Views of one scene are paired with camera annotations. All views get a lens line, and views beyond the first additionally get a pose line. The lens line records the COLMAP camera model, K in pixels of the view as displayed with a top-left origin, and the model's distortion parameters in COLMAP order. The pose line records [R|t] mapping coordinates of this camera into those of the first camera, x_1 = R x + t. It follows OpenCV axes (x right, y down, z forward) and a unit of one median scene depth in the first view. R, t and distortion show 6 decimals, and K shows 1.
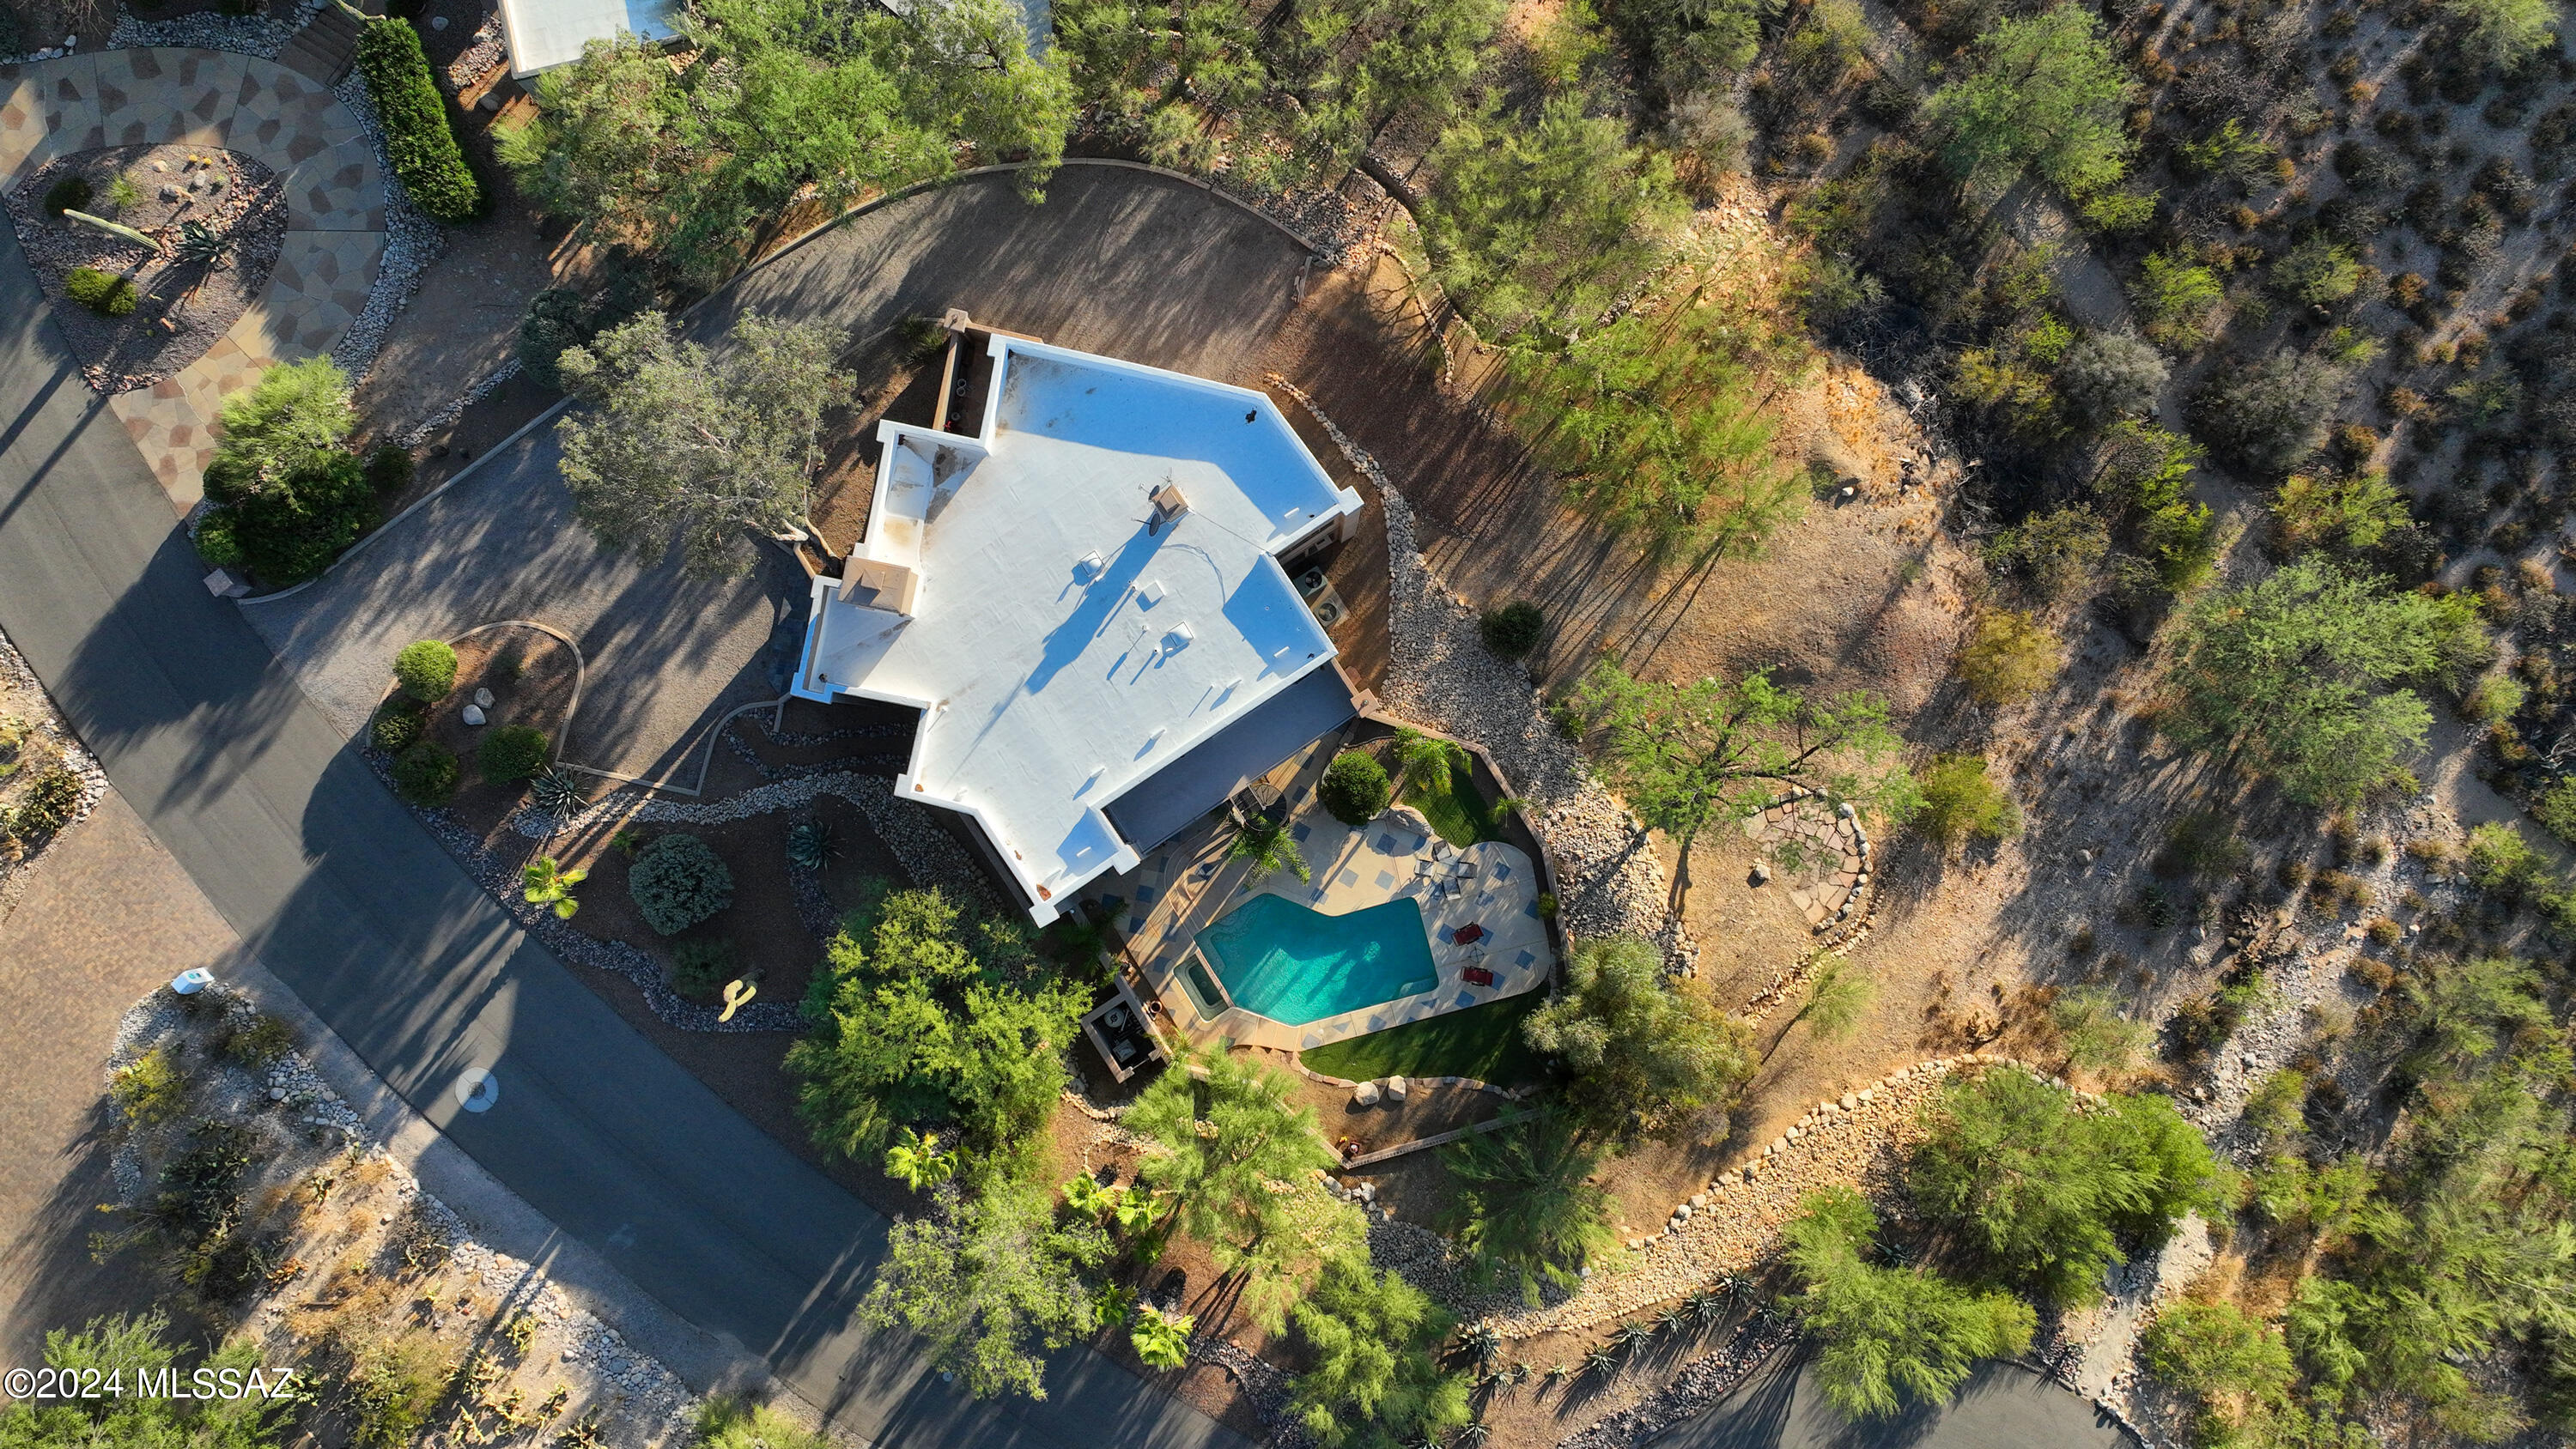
lens RADIAL K [[1787.7, 0, 1294.5], [0, 1787.7, 727.2], [0, 0, 1]] dist [-0.021722, 0.003639]
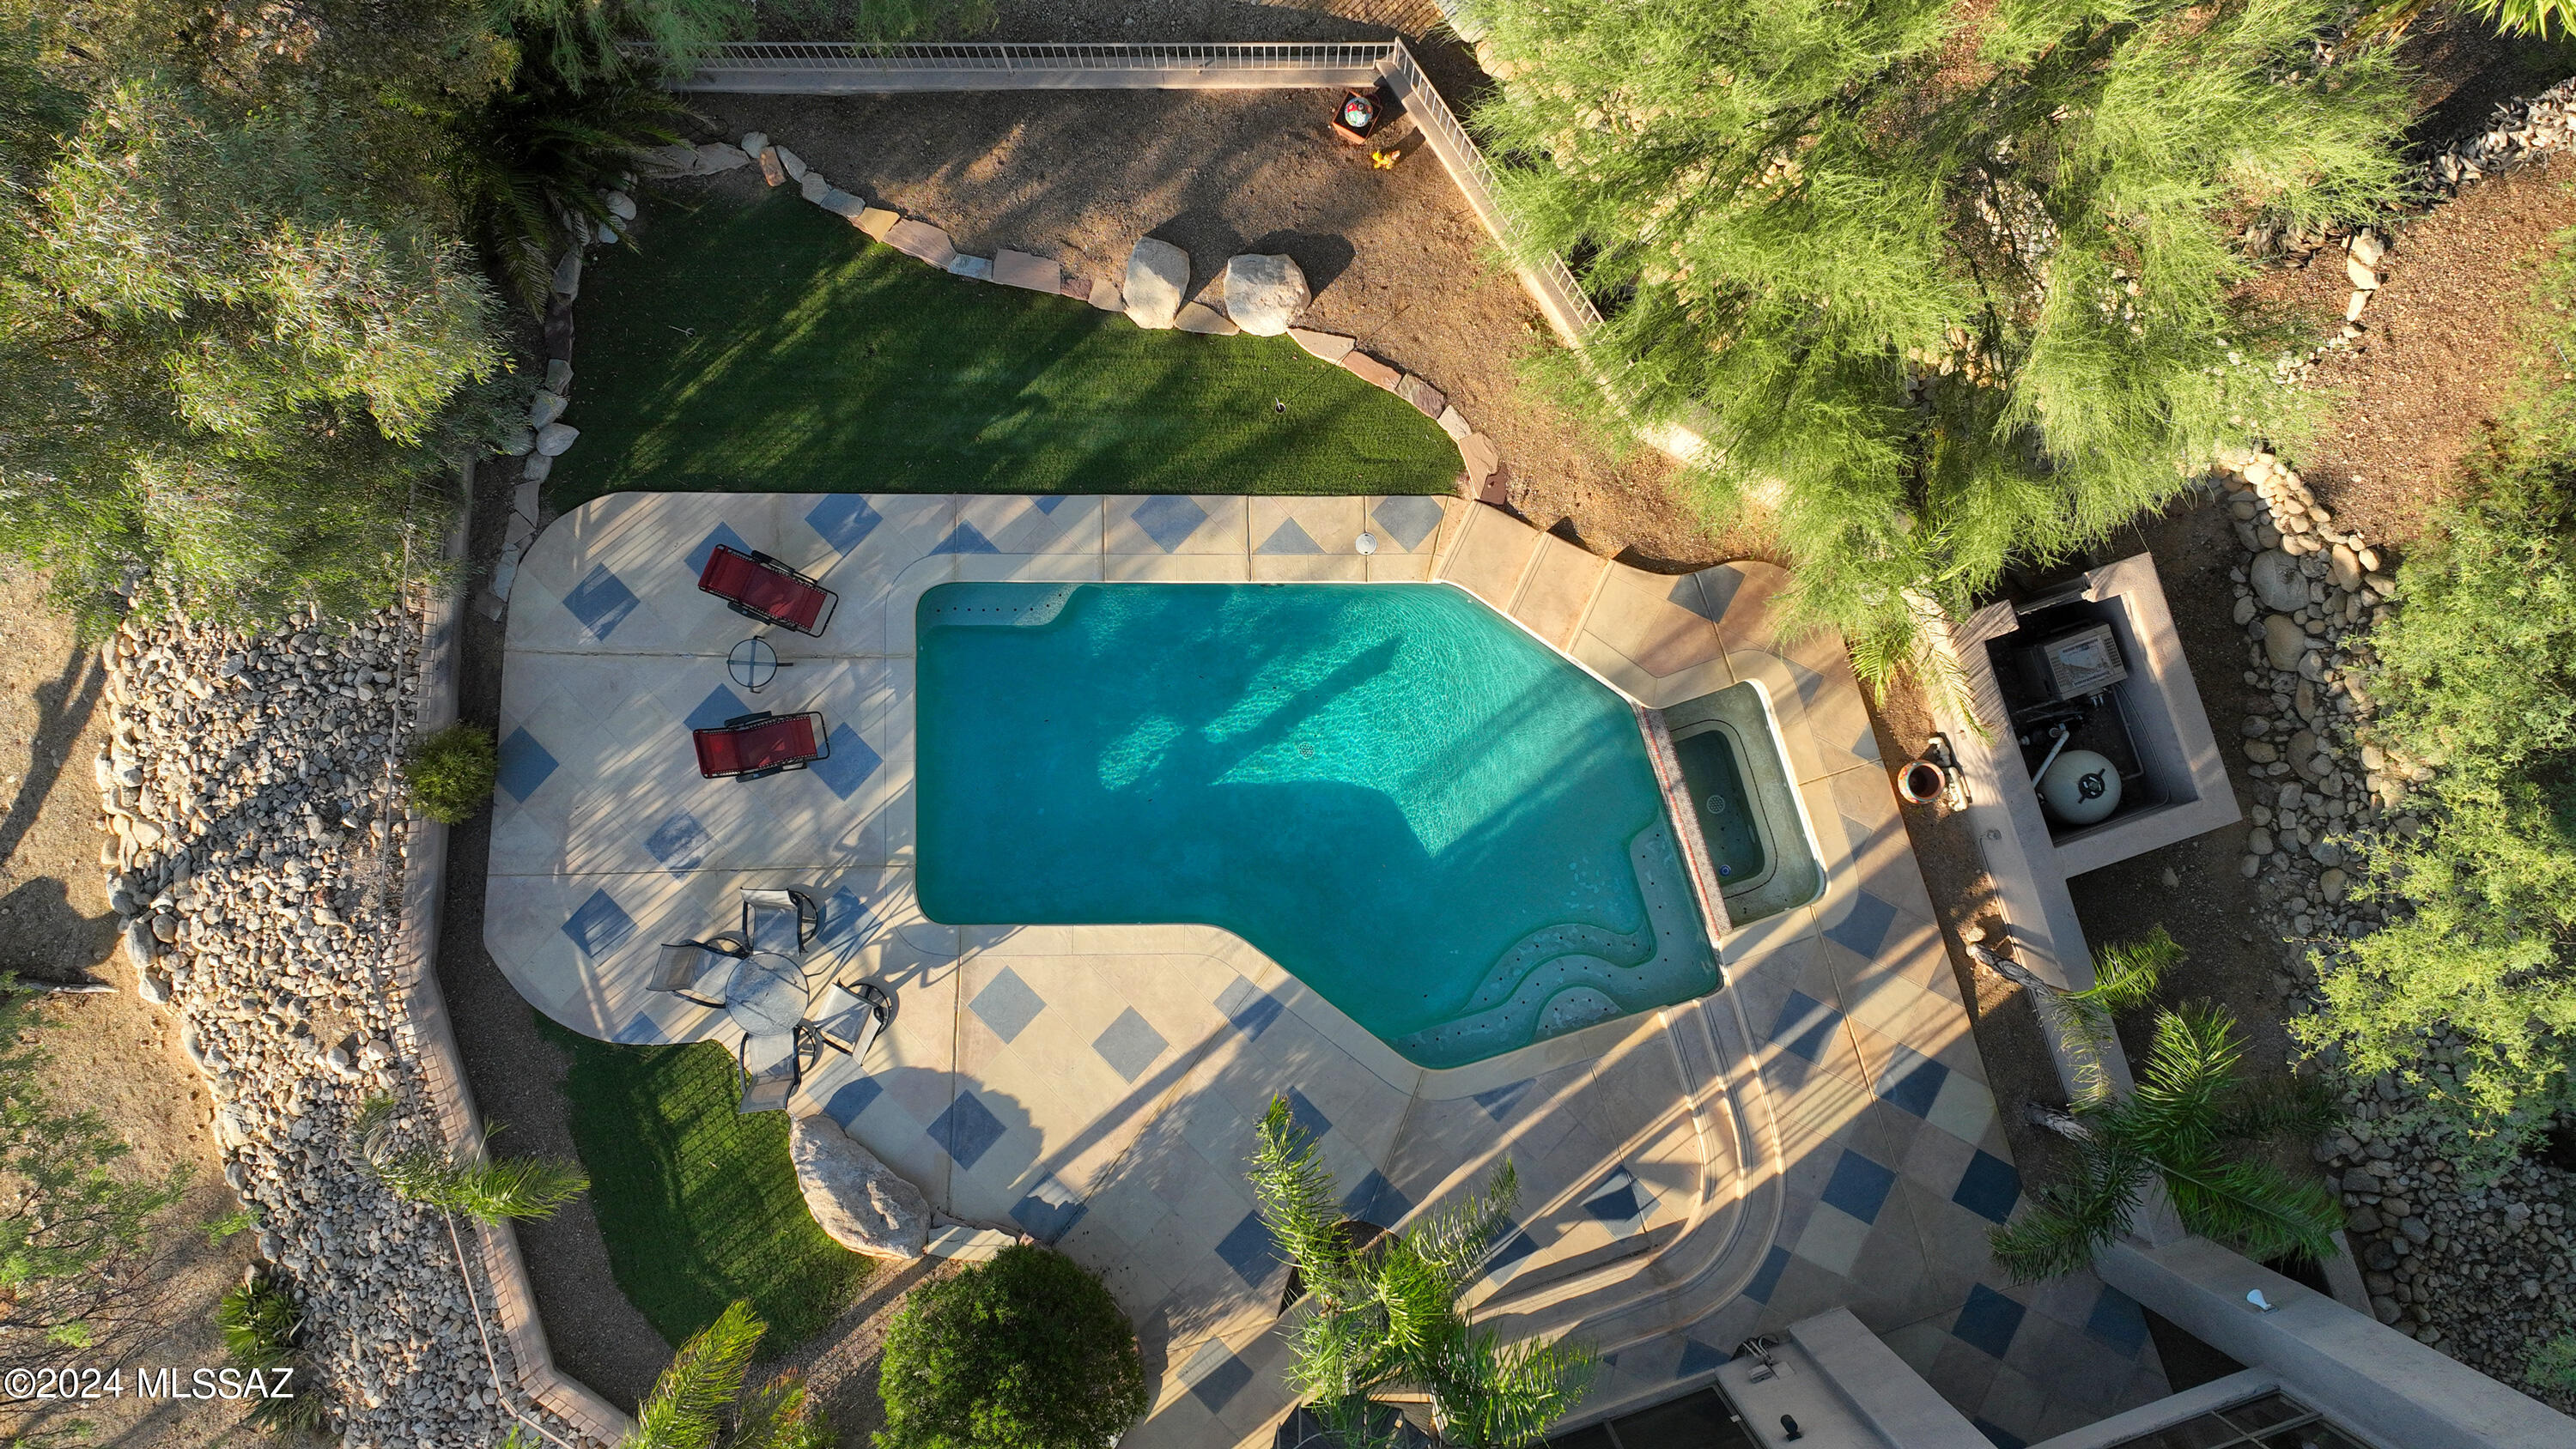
lens RADIAL K [[1787.7, 0, 1304.1], [0, 1787.7, 720.5], [0, 0, 1]] dist [-0.021722, 0.003639]
pose [[-0.966529, -0.253712, -0.038105, 0.028089], [0.250494, -0.965319, 0.073569, 0.120219], [-0.055448, 0.061561, 0.996562, 0.719524]]
